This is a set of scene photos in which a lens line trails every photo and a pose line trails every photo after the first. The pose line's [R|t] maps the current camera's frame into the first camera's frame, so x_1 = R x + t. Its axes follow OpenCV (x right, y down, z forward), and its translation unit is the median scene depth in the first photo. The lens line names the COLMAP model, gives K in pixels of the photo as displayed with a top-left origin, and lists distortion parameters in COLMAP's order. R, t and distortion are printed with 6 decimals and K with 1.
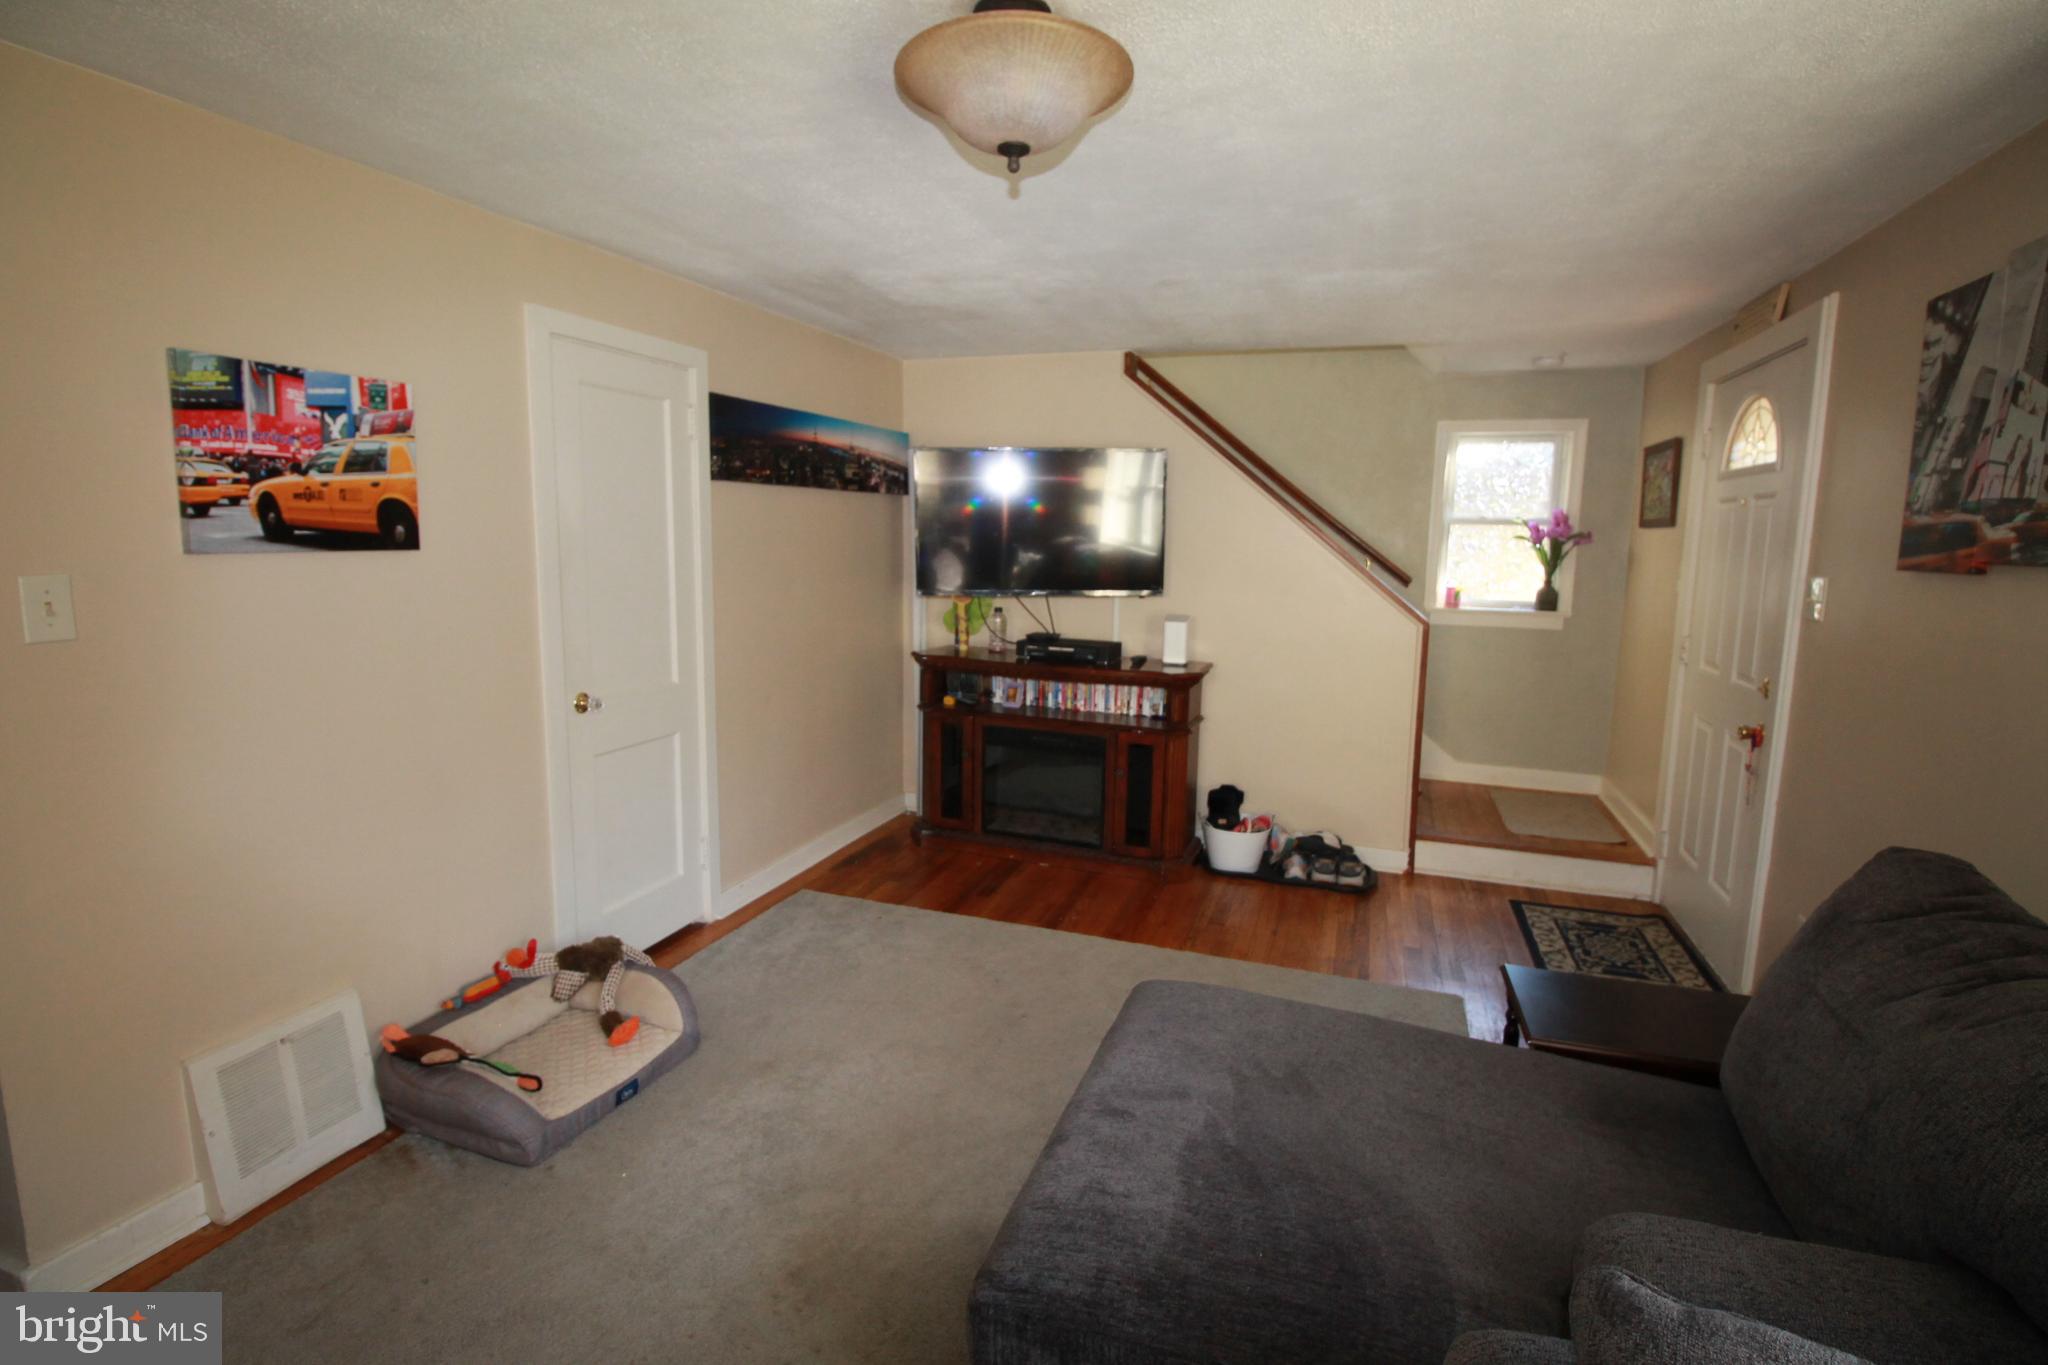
lens RADIAL K [[984.1, 0, 1022.8], [0, 984.1, 671.8], [0, 0, 1]] dist [-0.003050, -0.000680]
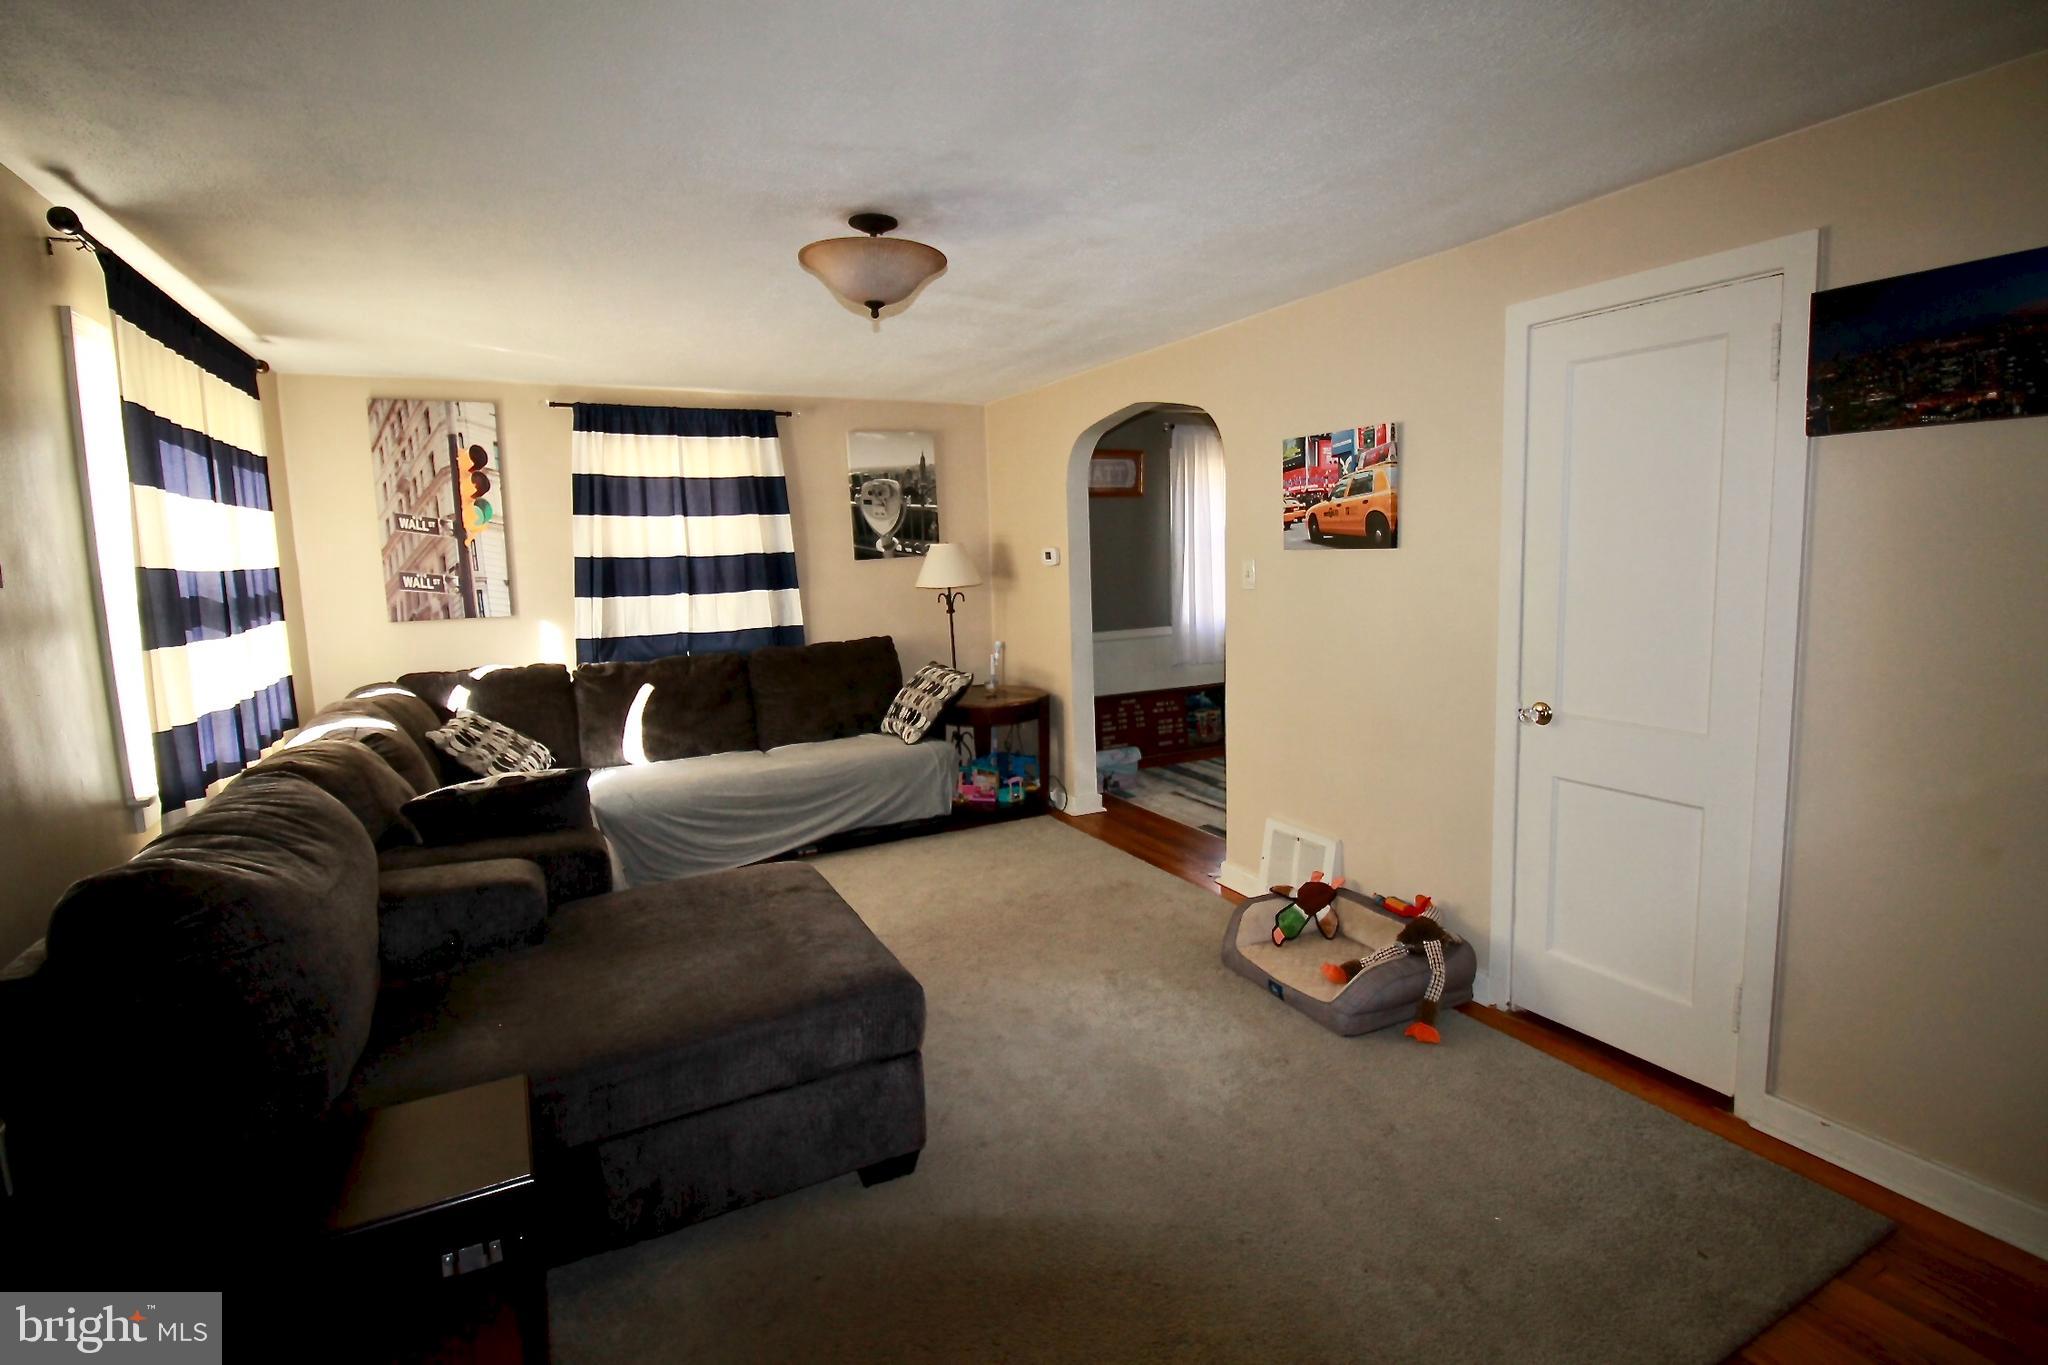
lens RADIAL K [[984.1, 0, 1028.0], [0, 984.1, 674.4], [0, 0, 1]] dist [-0.003050, -0.000680]
pose [[-0.696841, 0.104685, -0.709545, 0.740558], [-0.079925, 0.971795, 0.221871, -0.235231], [0.712759, 0.211319, -0.668819, 1.731827]]
